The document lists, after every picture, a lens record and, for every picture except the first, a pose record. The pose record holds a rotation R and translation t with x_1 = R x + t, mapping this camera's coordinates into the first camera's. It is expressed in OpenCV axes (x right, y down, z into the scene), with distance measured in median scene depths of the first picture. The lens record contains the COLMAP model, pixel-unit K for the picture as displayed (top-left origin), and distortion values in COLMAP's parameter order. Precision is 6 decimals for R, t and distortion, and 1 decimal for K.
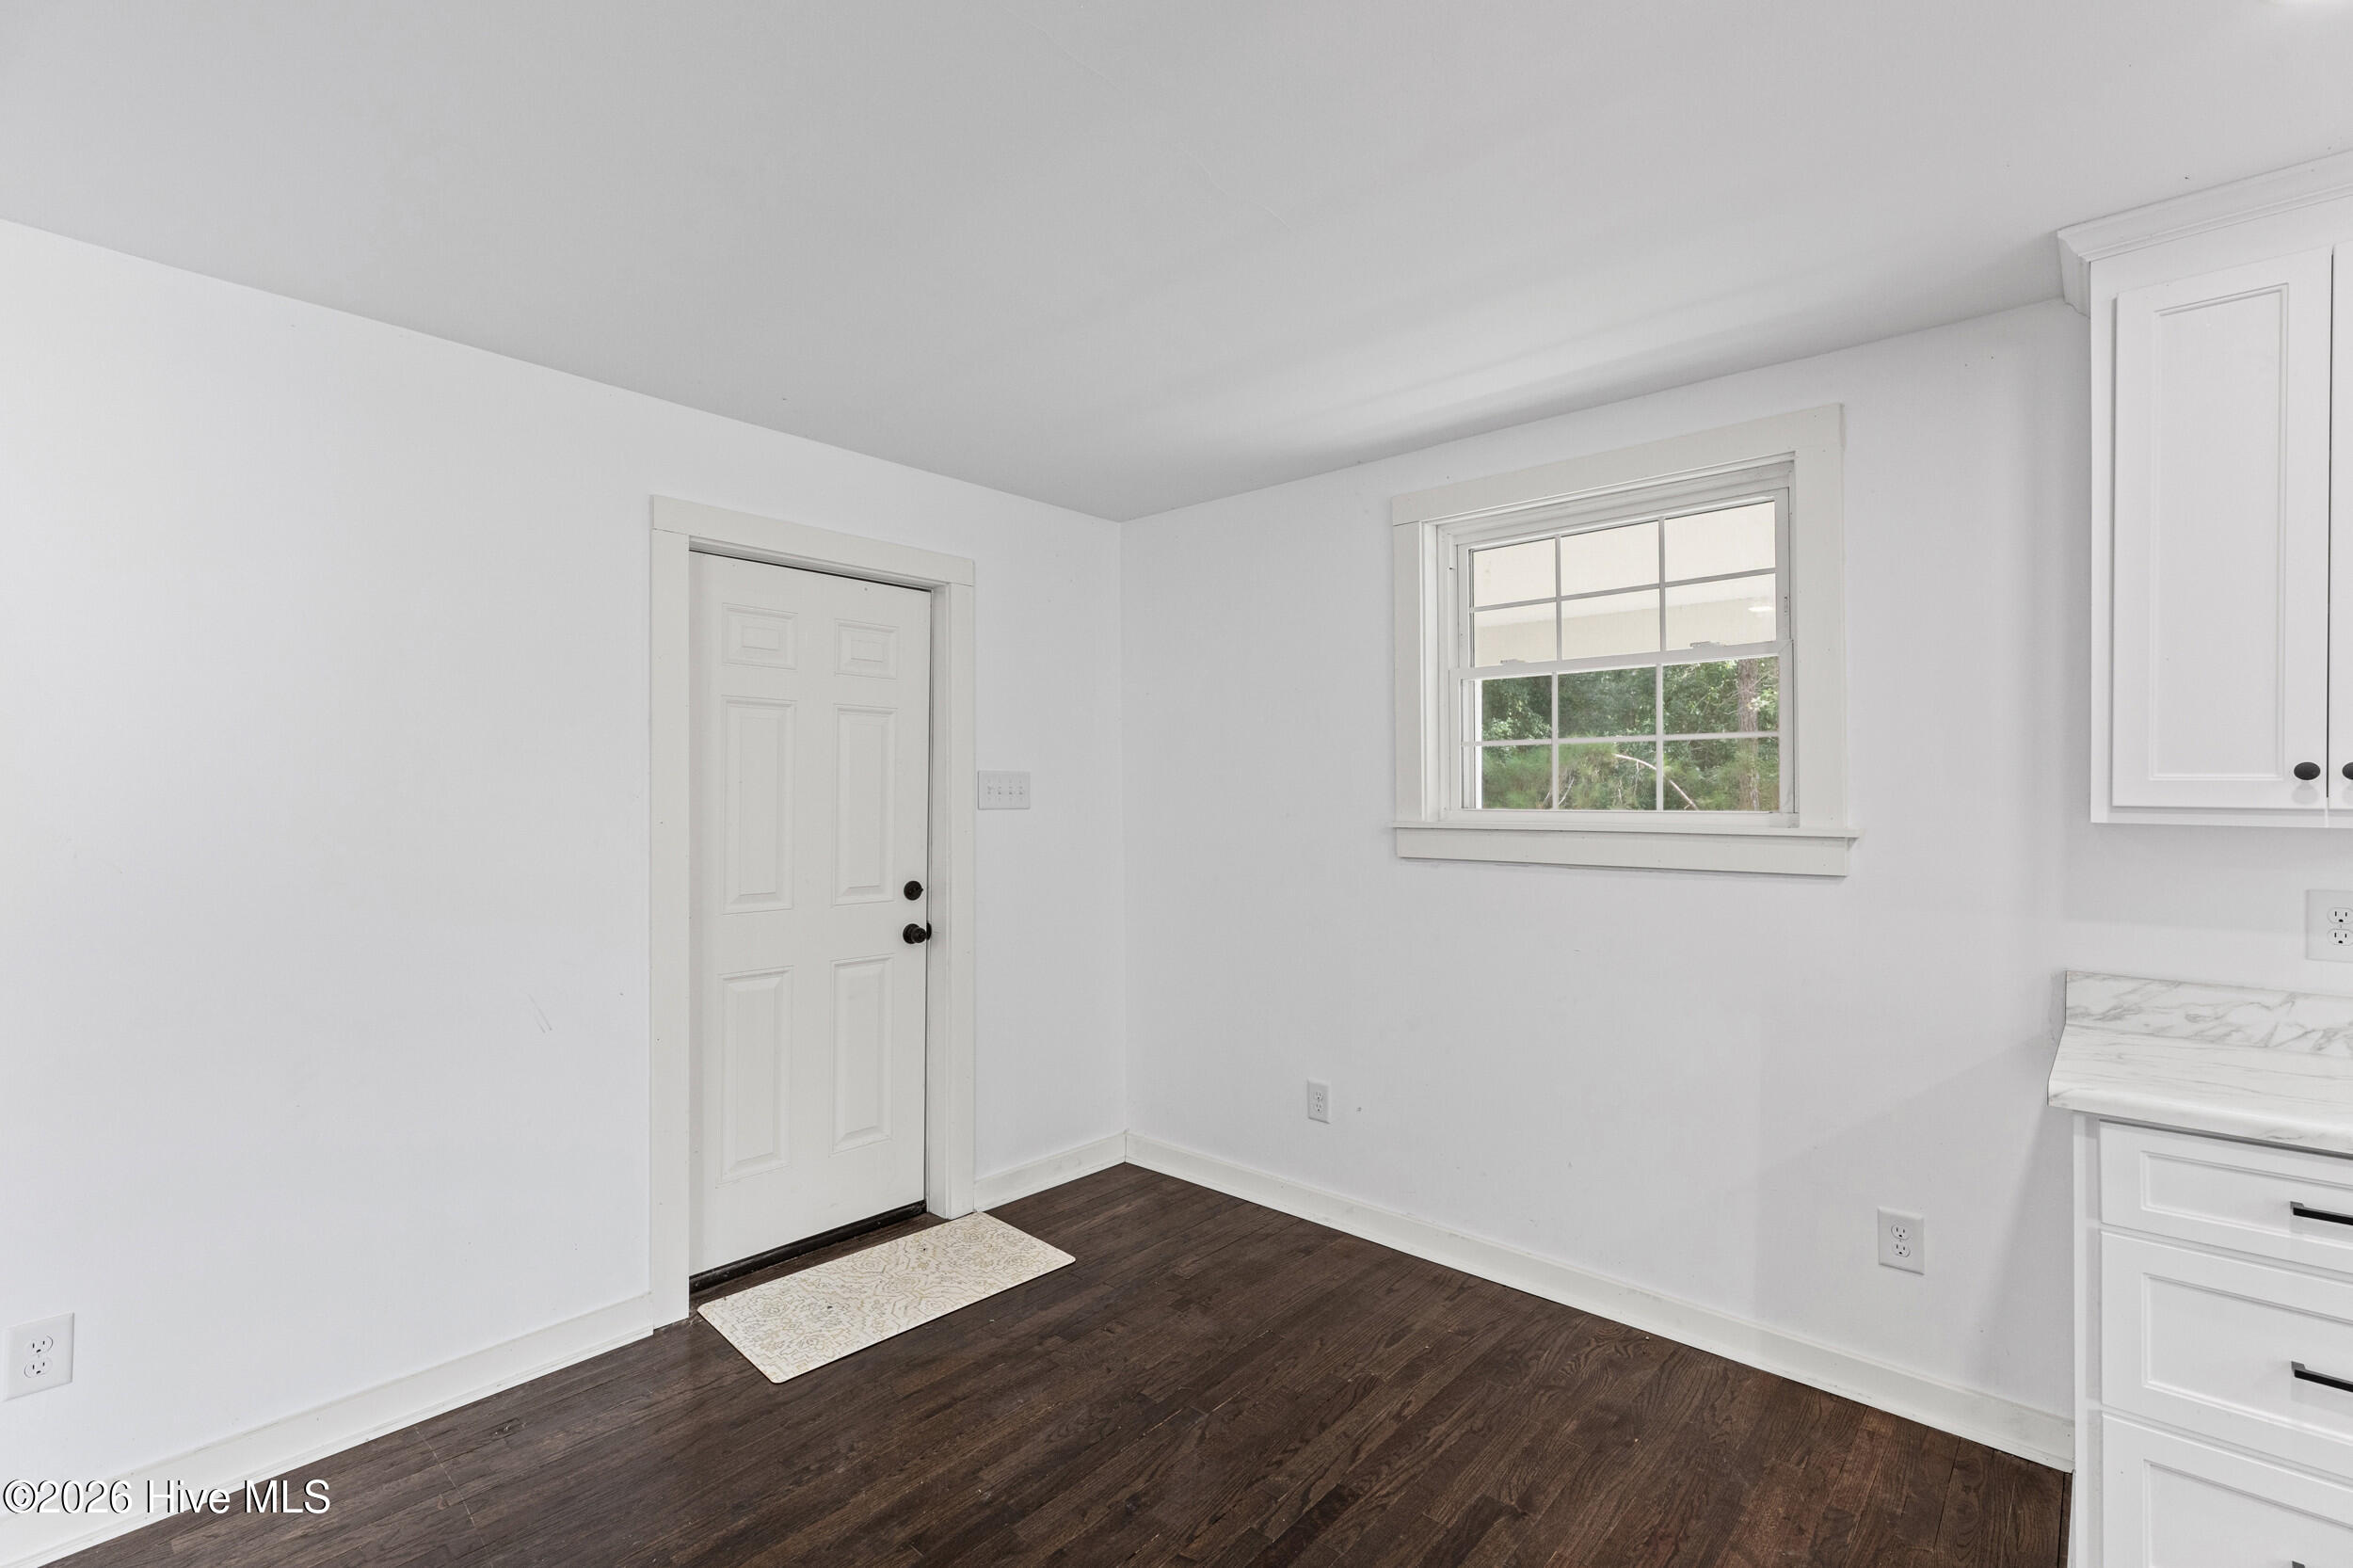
lens RADIAL K [[1059.2, 0, 1179.2], [0, 1059.2, 783.2], [0, 0, 1]] dist [0.013557, 0.000043]
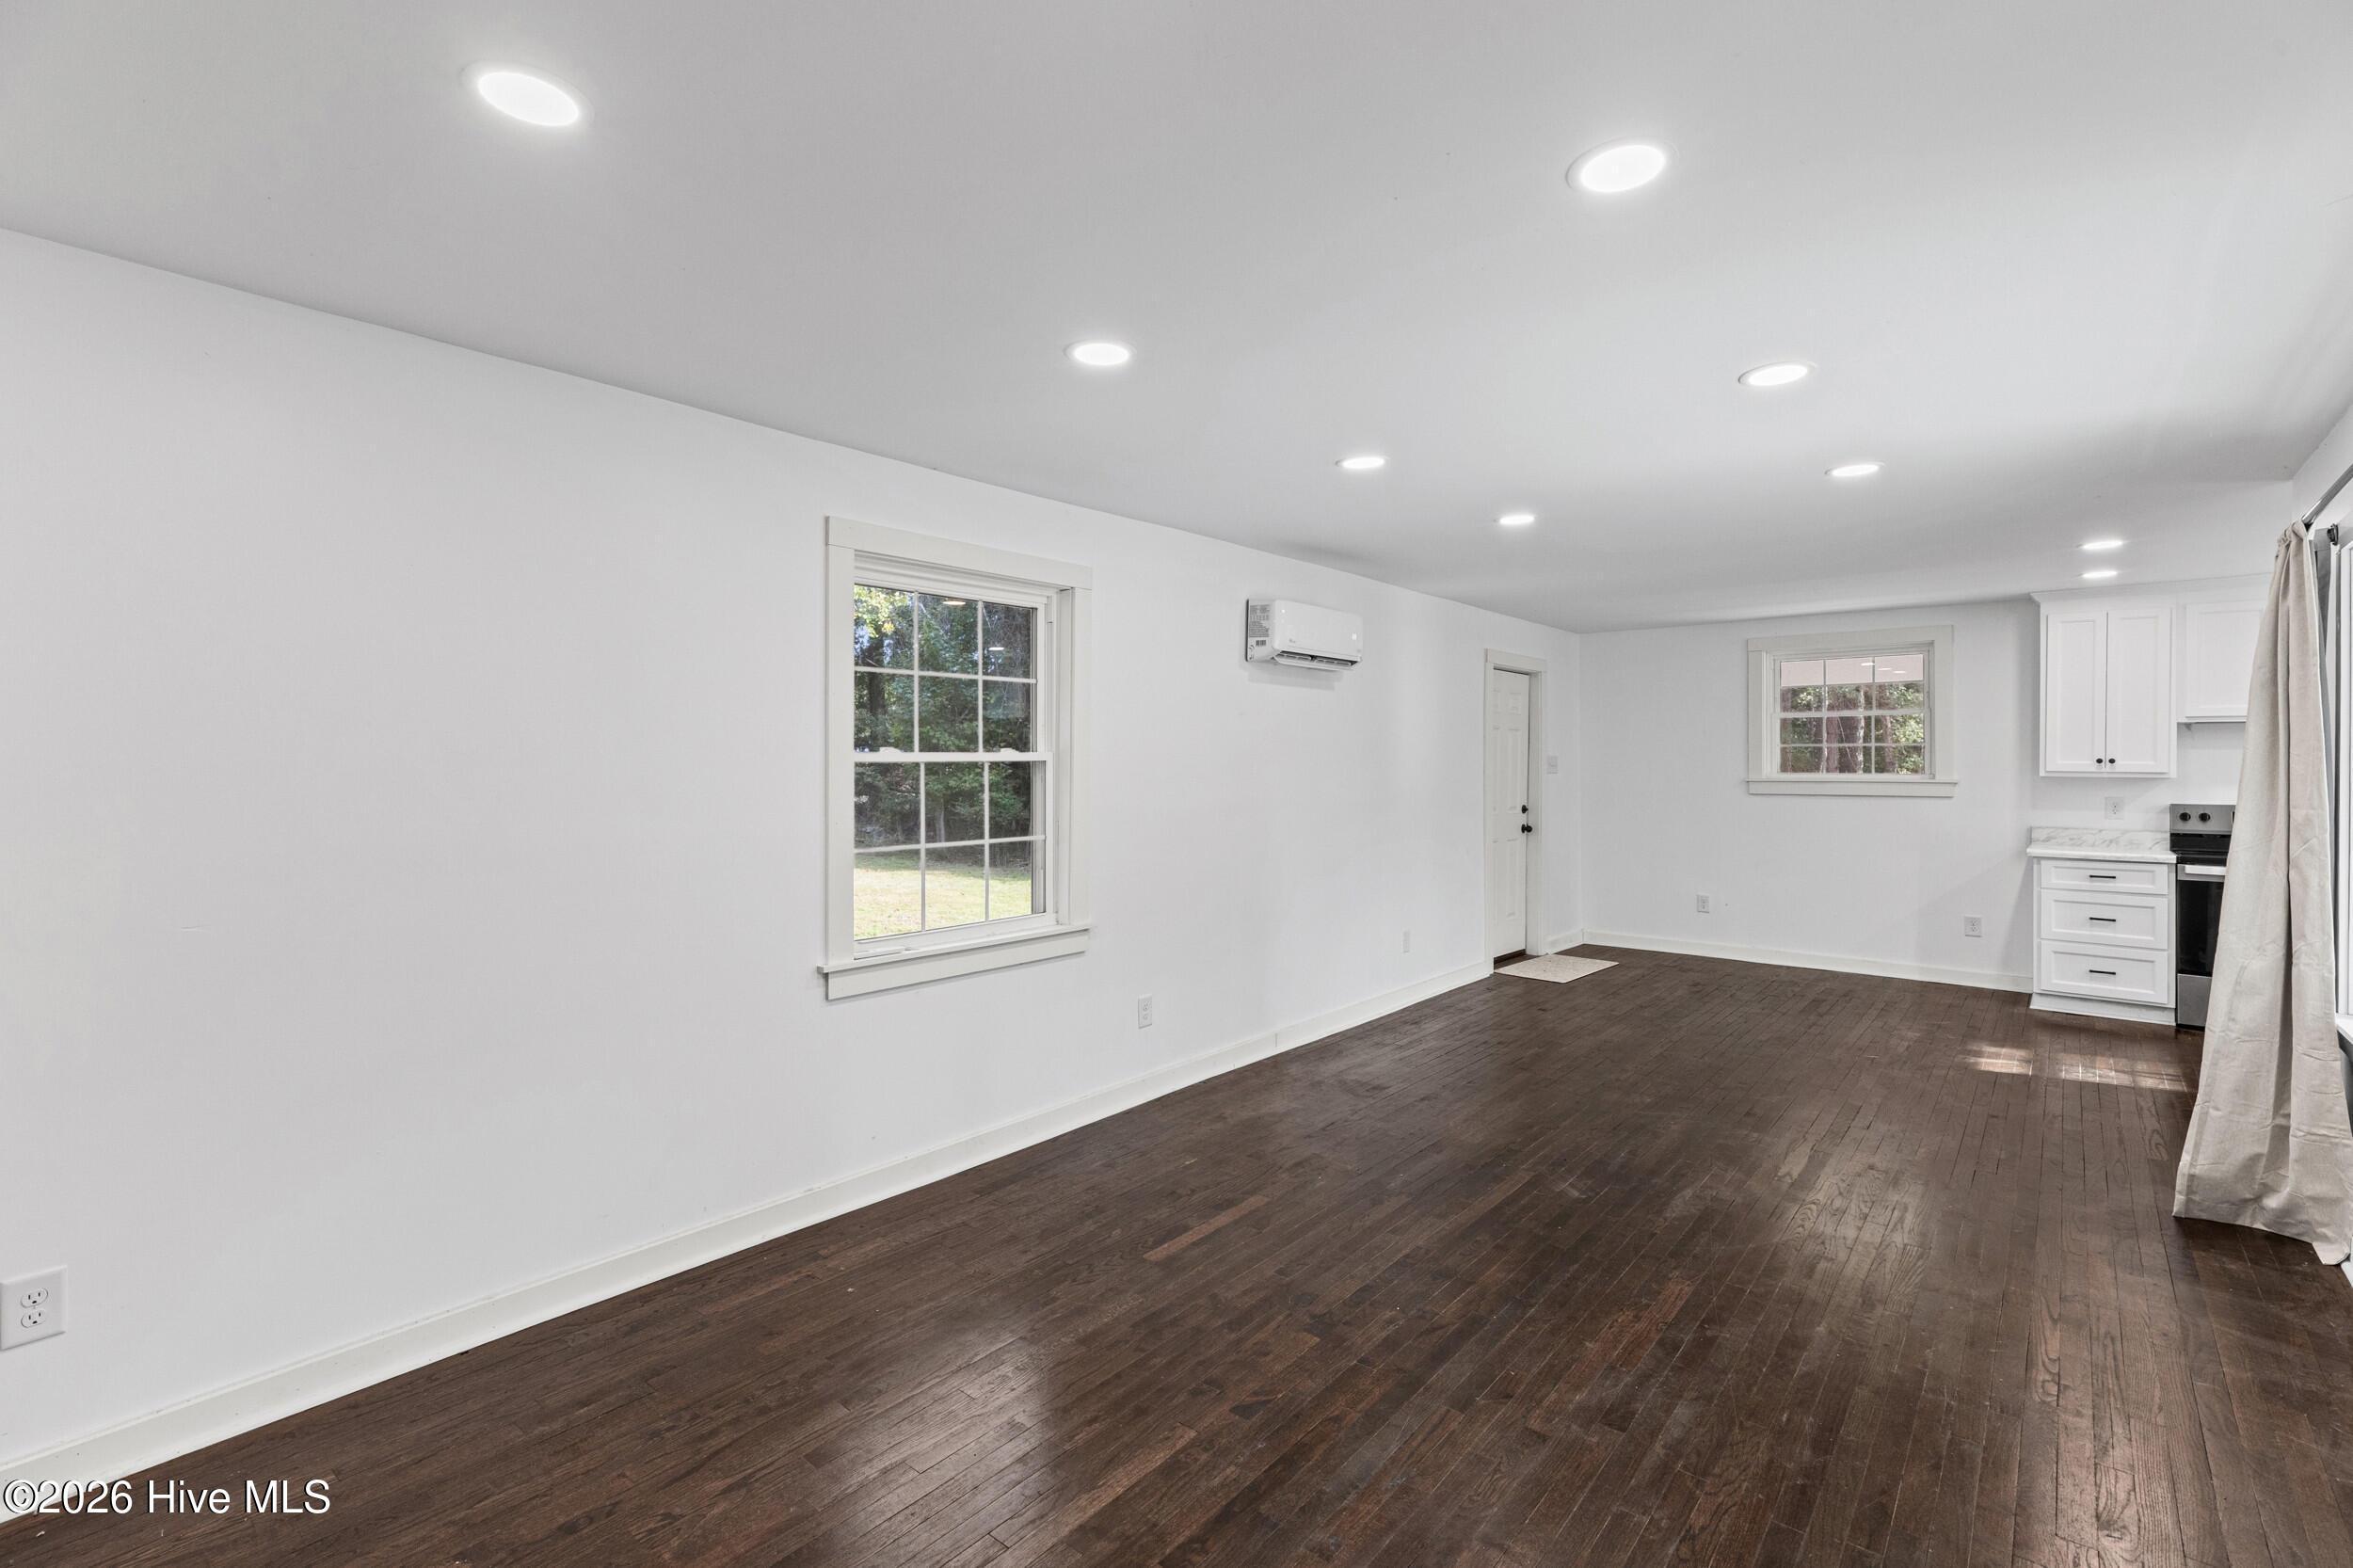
lens RADIAL K [[1047.6, 0, 1175.9], [0, 1047.6, 757.7], [0, 0, 1]] dist [-0.002396, -0.000459]
pose [[0.999908, -0.000477, 0.013568, -1.269176], [0.000367, 0.999967, 0.008073, -0.032283], [-0.013571, -0.008067, 0.999875, -1.496035]]
